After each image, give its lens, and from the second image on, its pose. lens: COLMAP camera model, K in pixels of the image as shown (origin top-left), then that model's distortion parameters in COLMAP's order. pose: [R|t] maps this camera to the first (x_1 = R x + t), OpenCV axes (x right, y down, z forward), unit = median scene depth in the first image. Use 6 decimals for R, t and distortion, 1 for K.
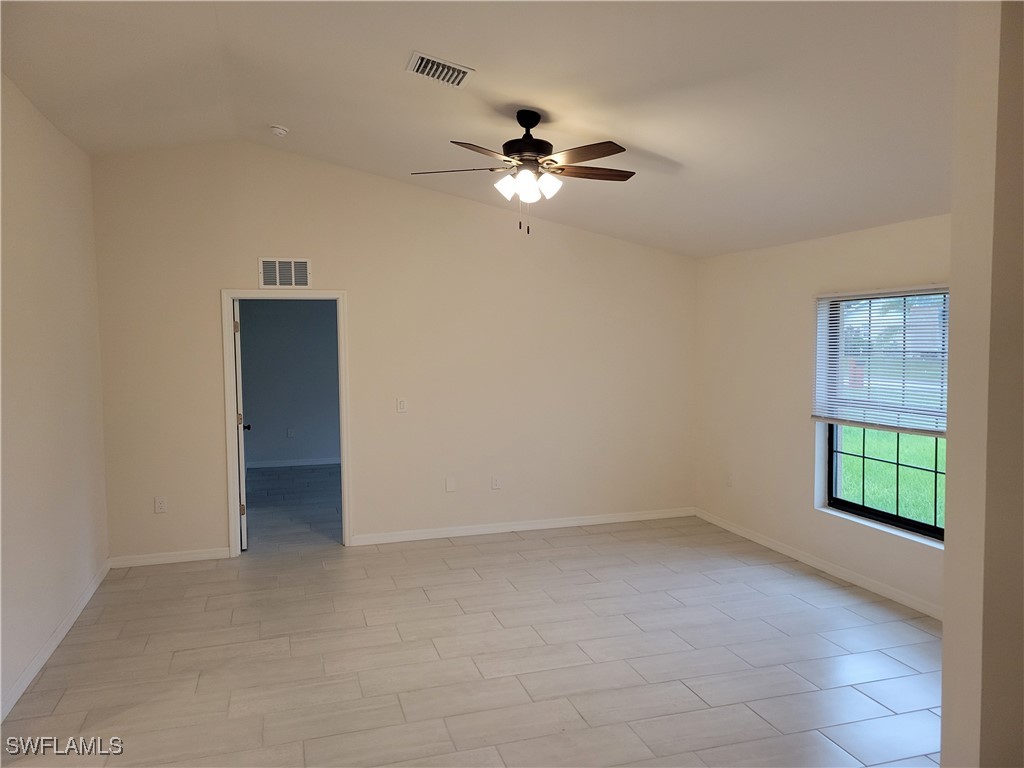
lens RADIAL K [[769.2, 0, 529.3], [0, 769.2, 379.6], [0, 0, 1]] dist [0.040689, -0.005517]
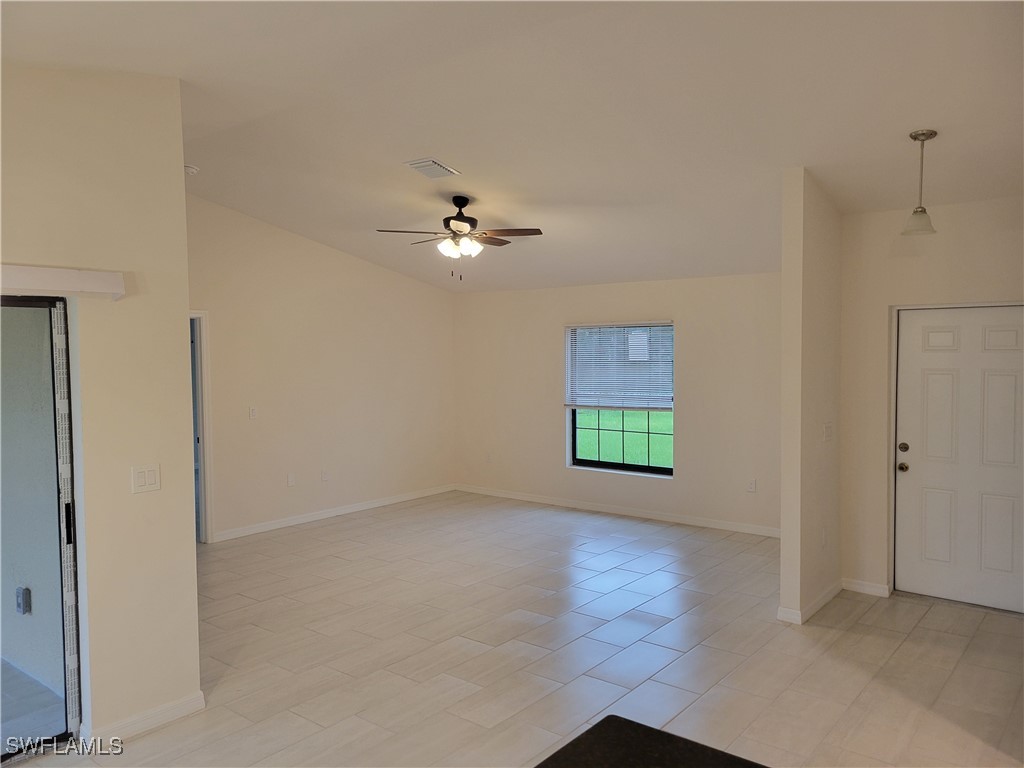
lens RADIAL K [[769.2, 0, 529.3], [0, 769.2, 379.6], [0, 0, 1]] dist [0.040689, -0.005517]
pose [[0.827347, -0.021881, 0.561265, -0.536510], [0.034484, 0.999335, -0.011873, 0.014011], [-0.560632, 0.029178, 0.827551, -0.196202]]
